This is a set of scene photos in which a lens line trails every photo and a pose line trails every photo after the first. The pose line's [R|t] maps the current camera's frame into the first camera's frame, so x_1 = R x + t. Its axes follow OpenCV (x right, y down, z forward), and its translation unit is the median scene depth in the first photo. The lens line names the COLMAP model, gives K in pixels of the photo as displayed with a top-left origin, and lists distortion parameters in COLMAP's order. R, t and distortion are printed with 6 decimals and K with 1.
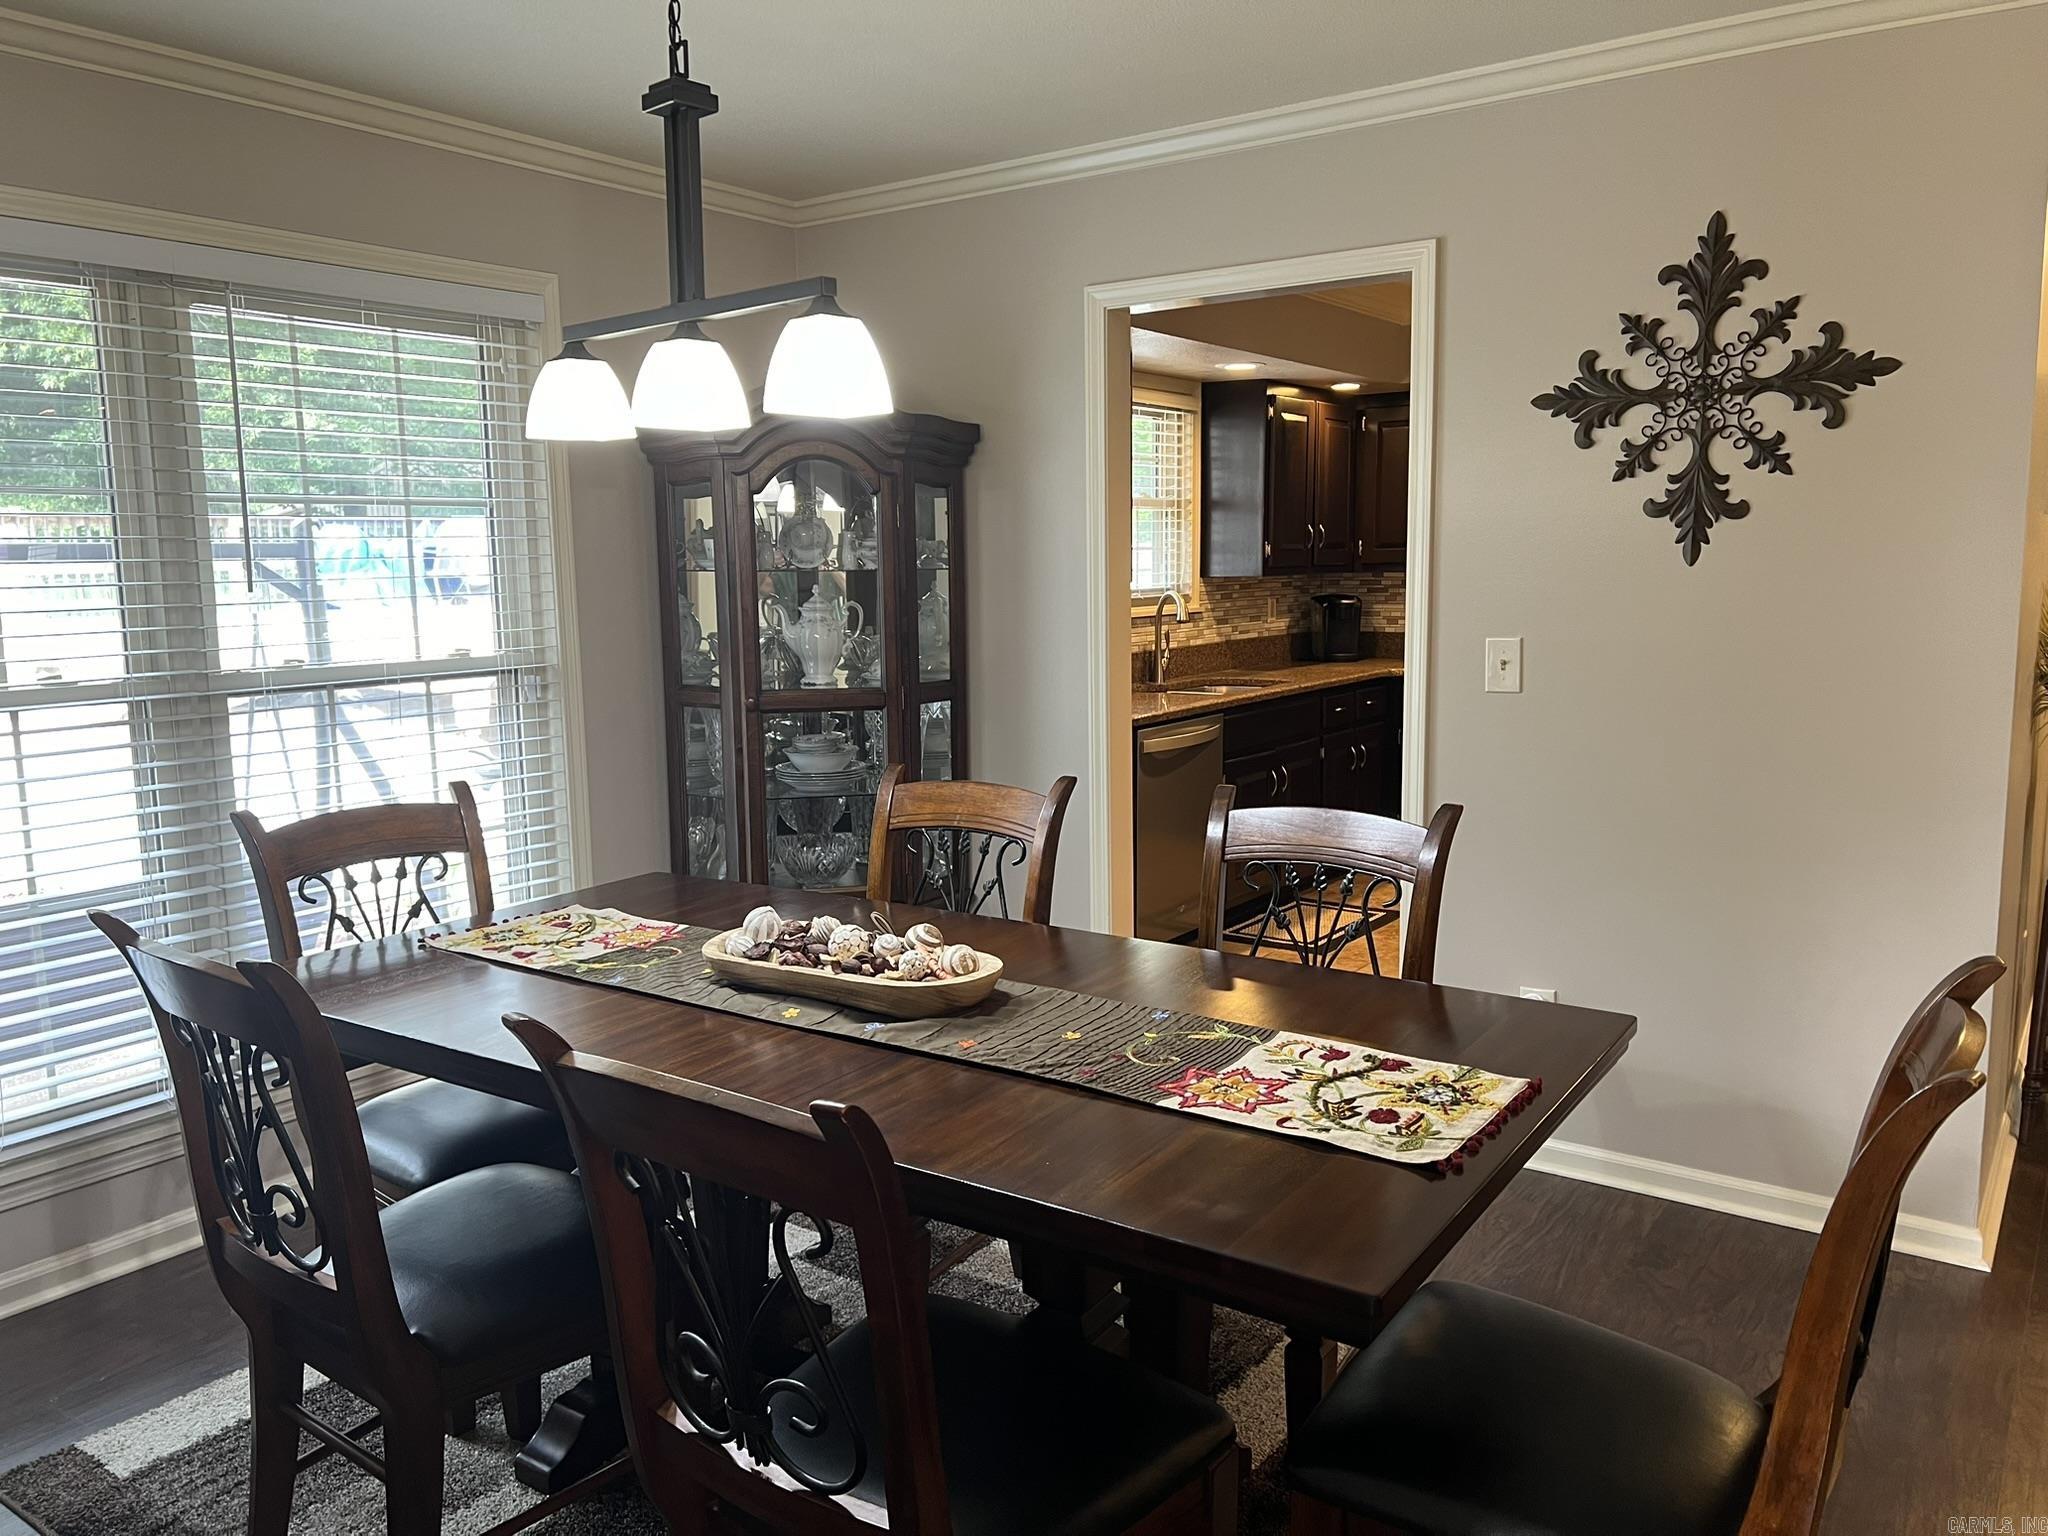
lens RADIAL K [[1531.8, 0, 1006.0], [0, 1531.8, 763.5], [0, 0, 1]] dist [0.064129, -0.070725]
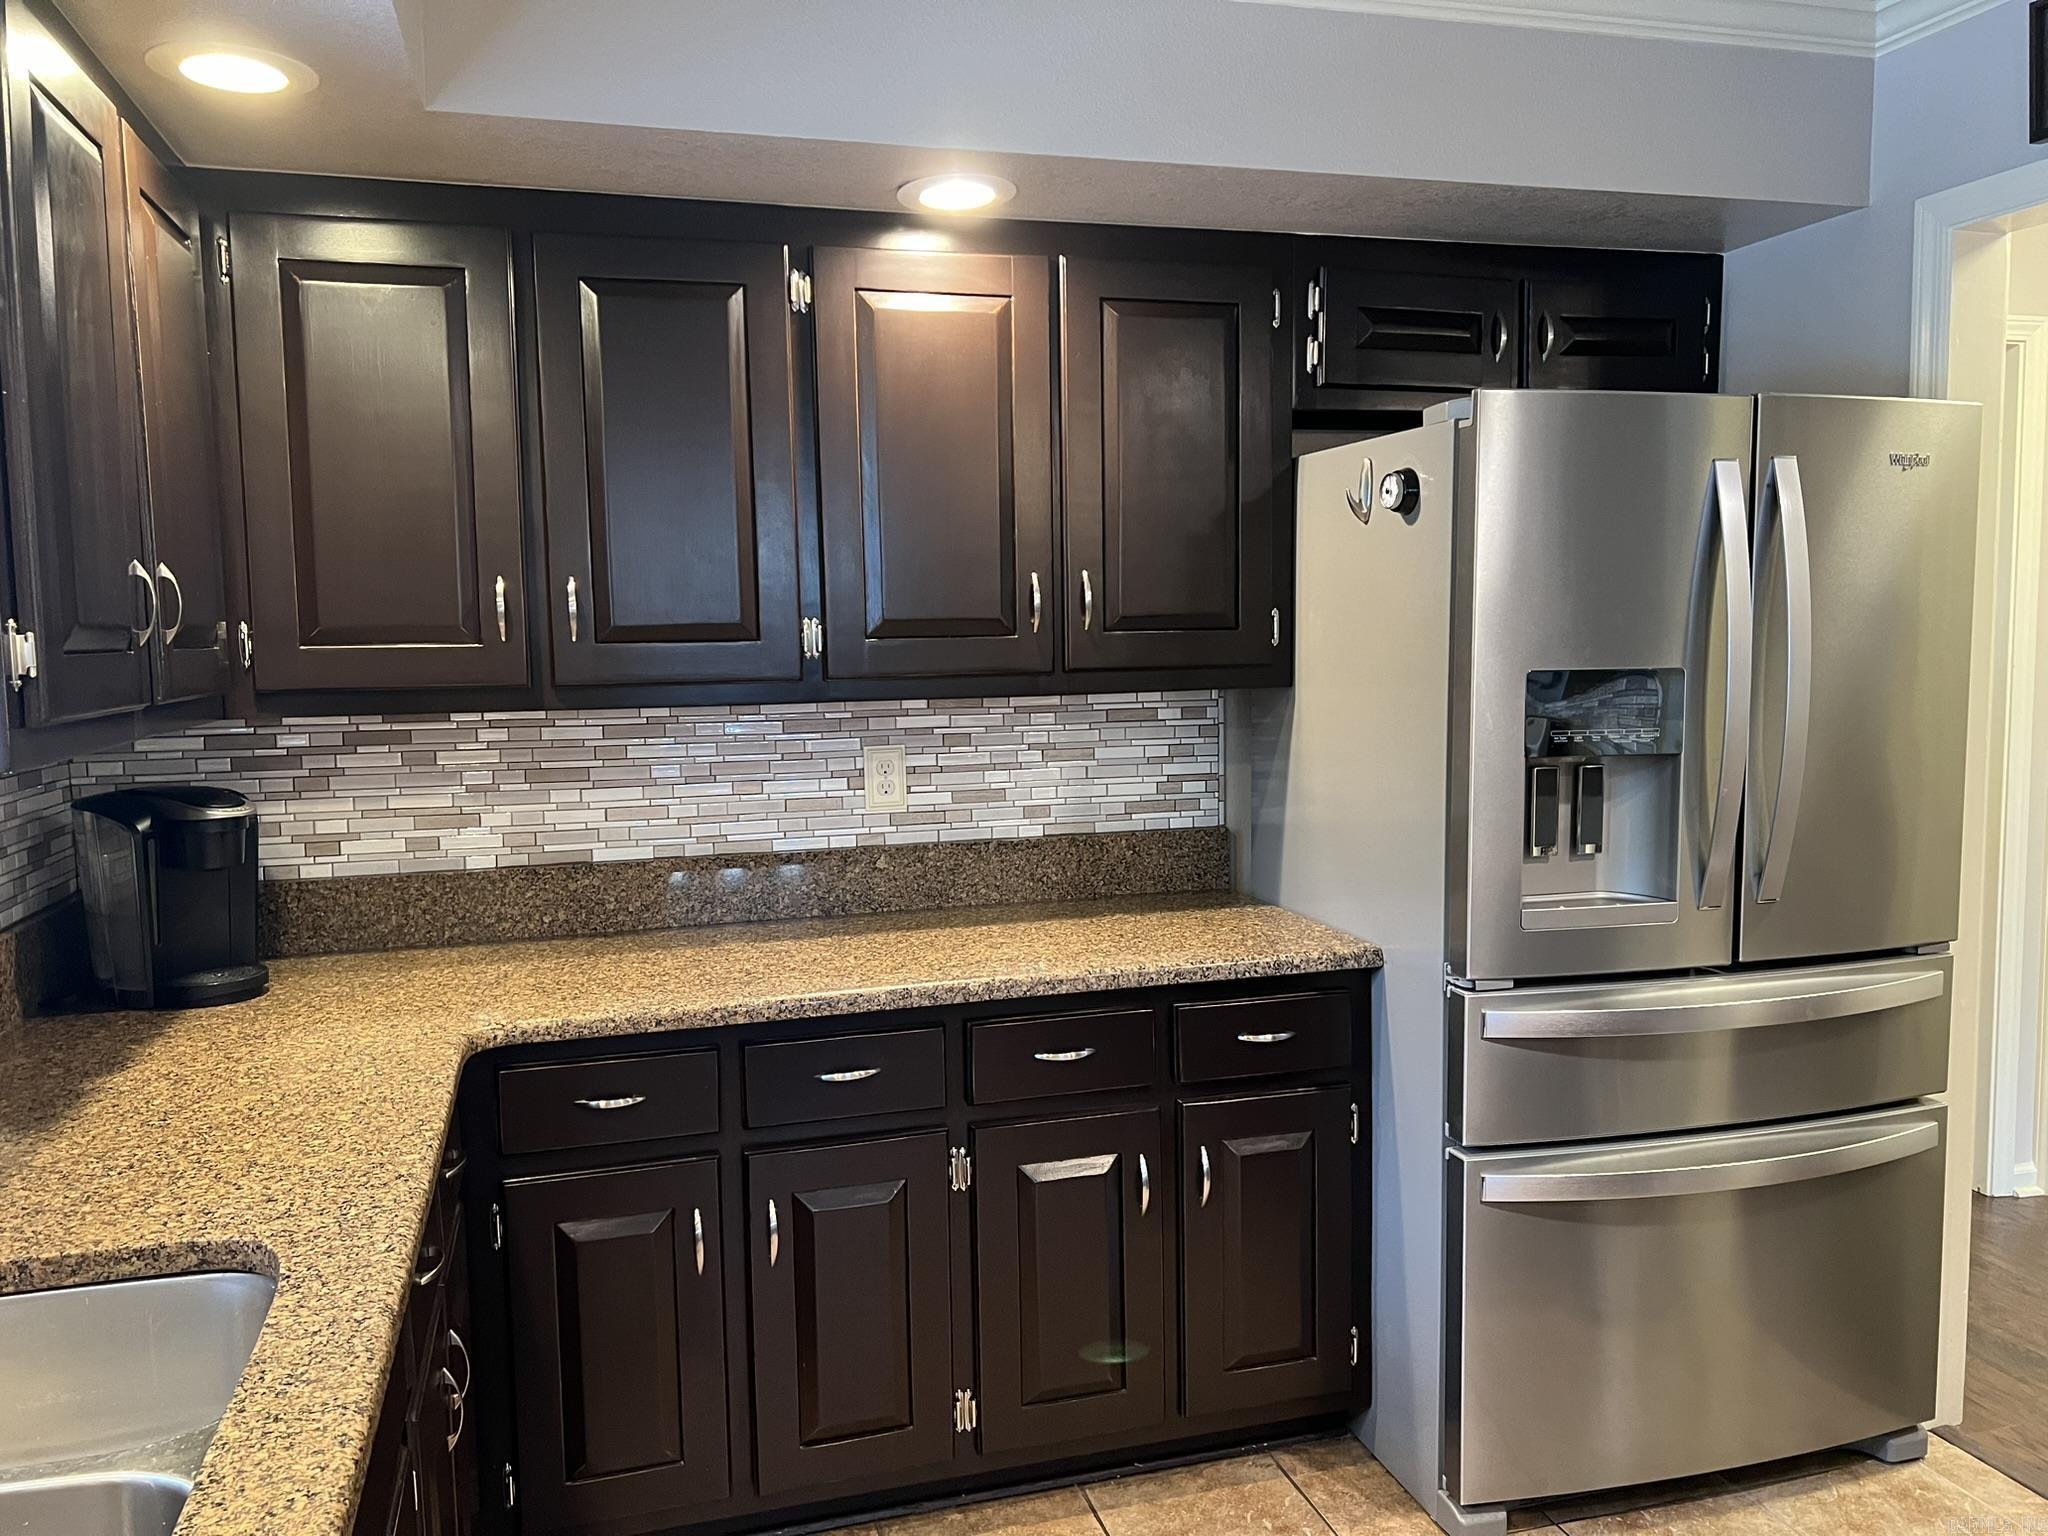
lens RADIAL K [[1531.8, 0, 1045.7], [0, 1531.8, 762.4], [0, 0, 1]] dist [0.064129, -0.070725]
pose [[0.614141, -0.068285, 0.786237, 0.081752], [0.119086, 0.992861, -0.006790, -0.102075], [-0.780160, 0.097800, 0.617888, 0.732904]]
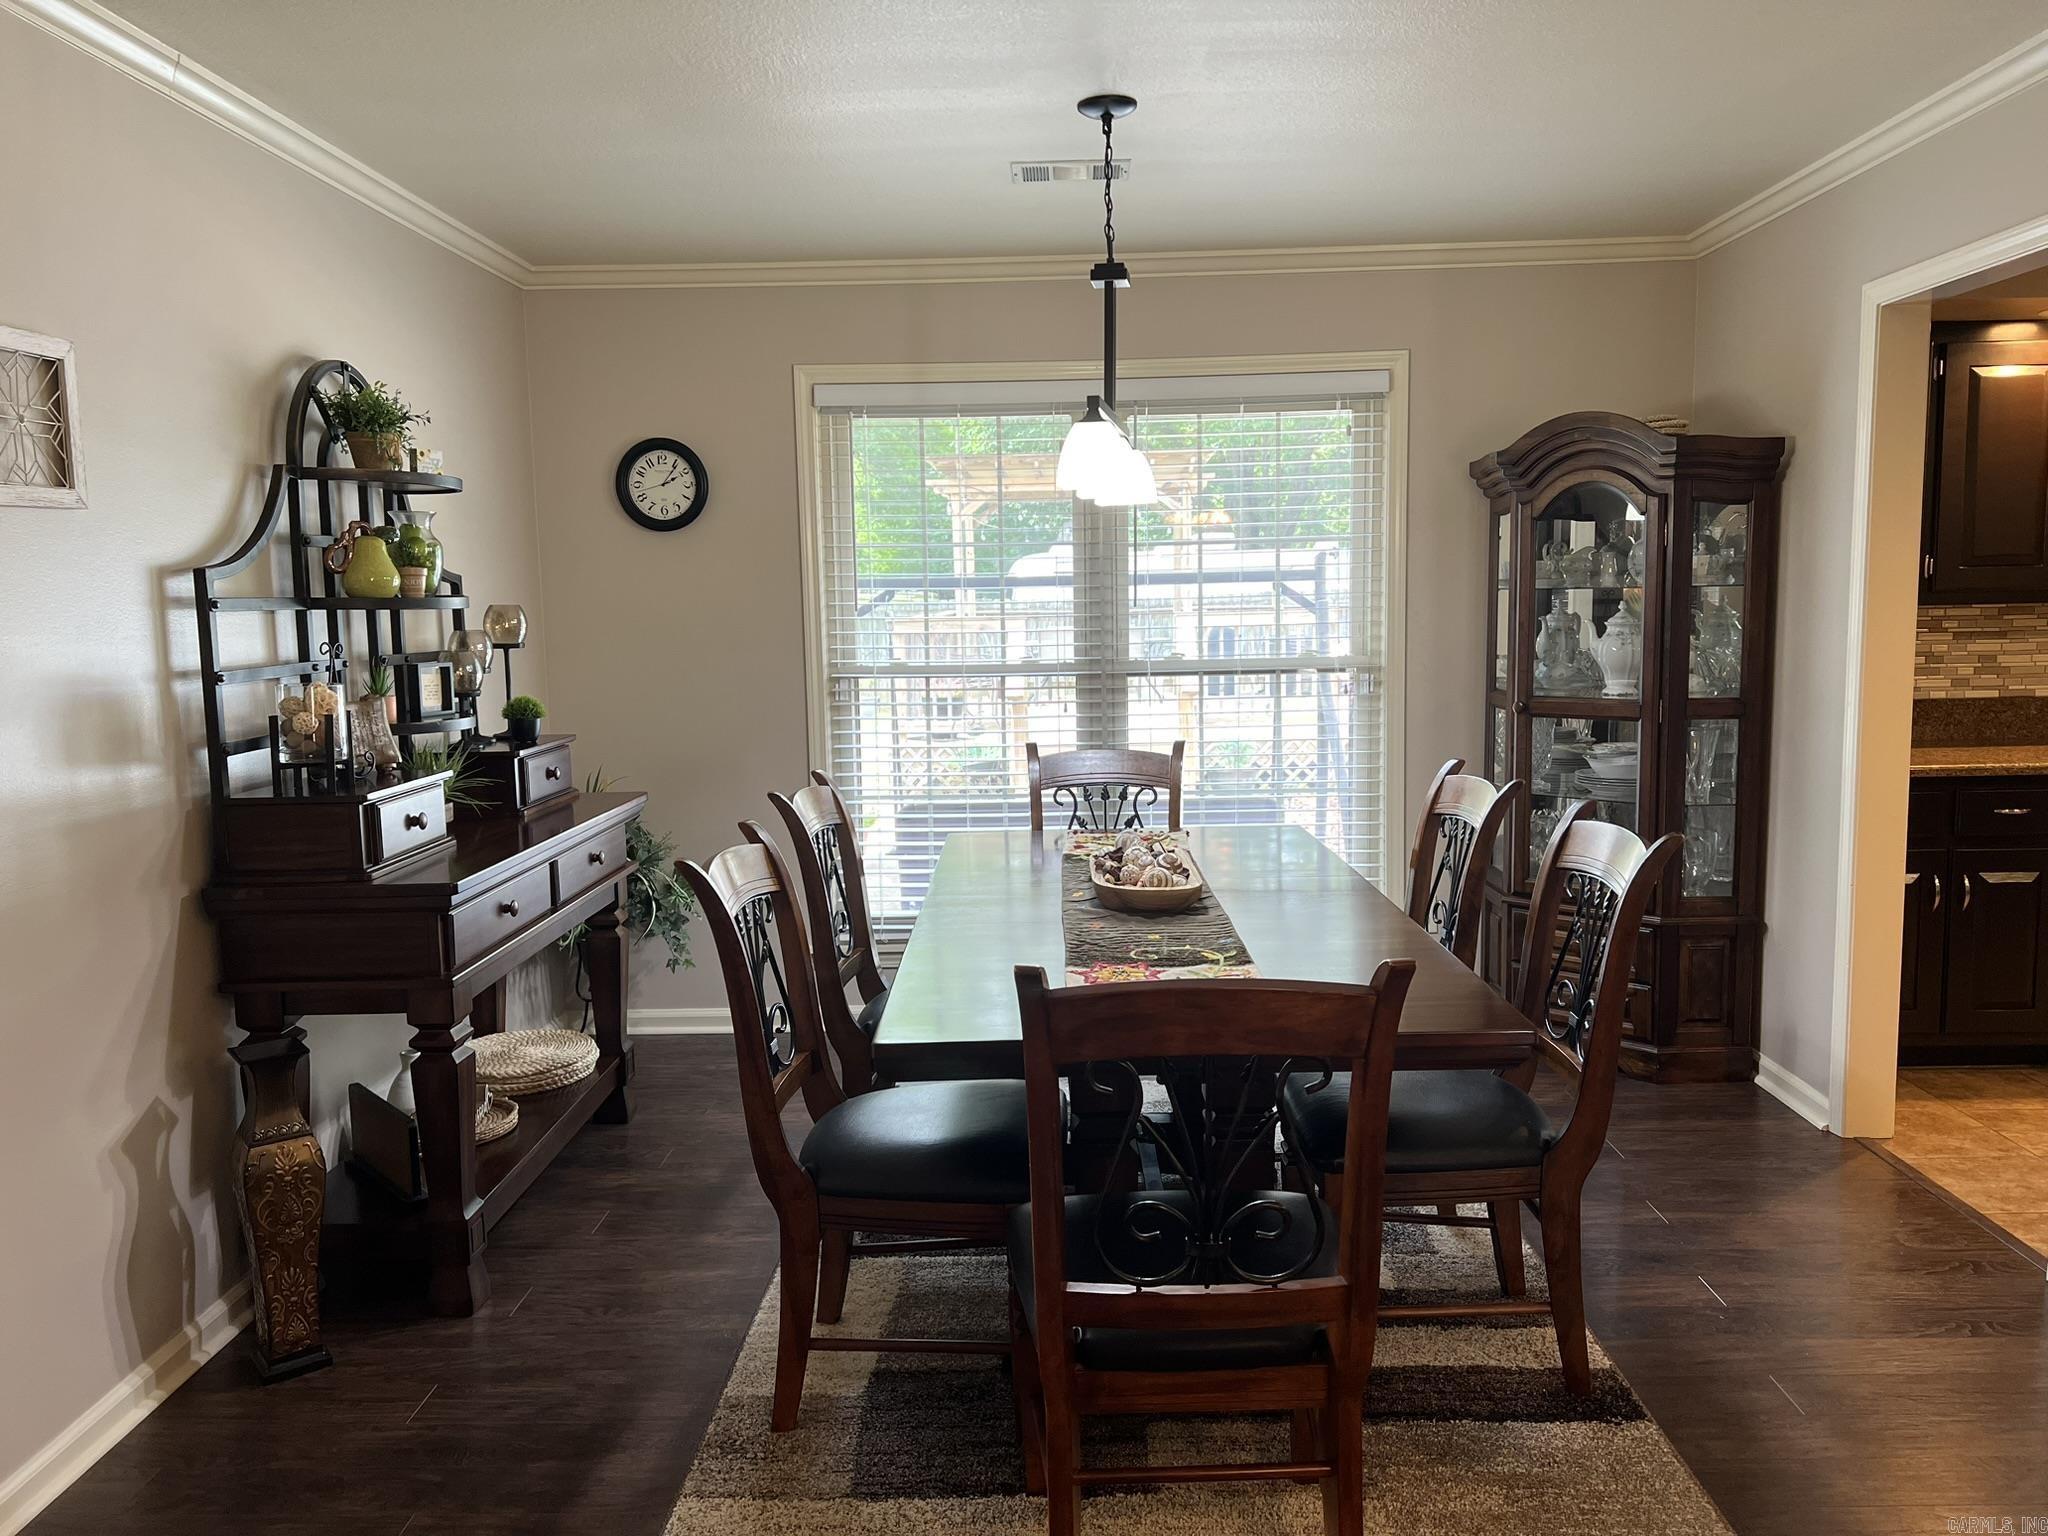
lens RADIAL K [[1531.8, 0, 1006.6], [0, 1531.8, 768.6], [0, 0, 1]] dist [0.064129, -0.070725]
pose [[0.557547, 0.095996, -0.824576, 0.343801], [-0.098495, 0.993925, 0.049112, -0.007685], [0.824281, 0.053834, 0.563615, 0.034727]]
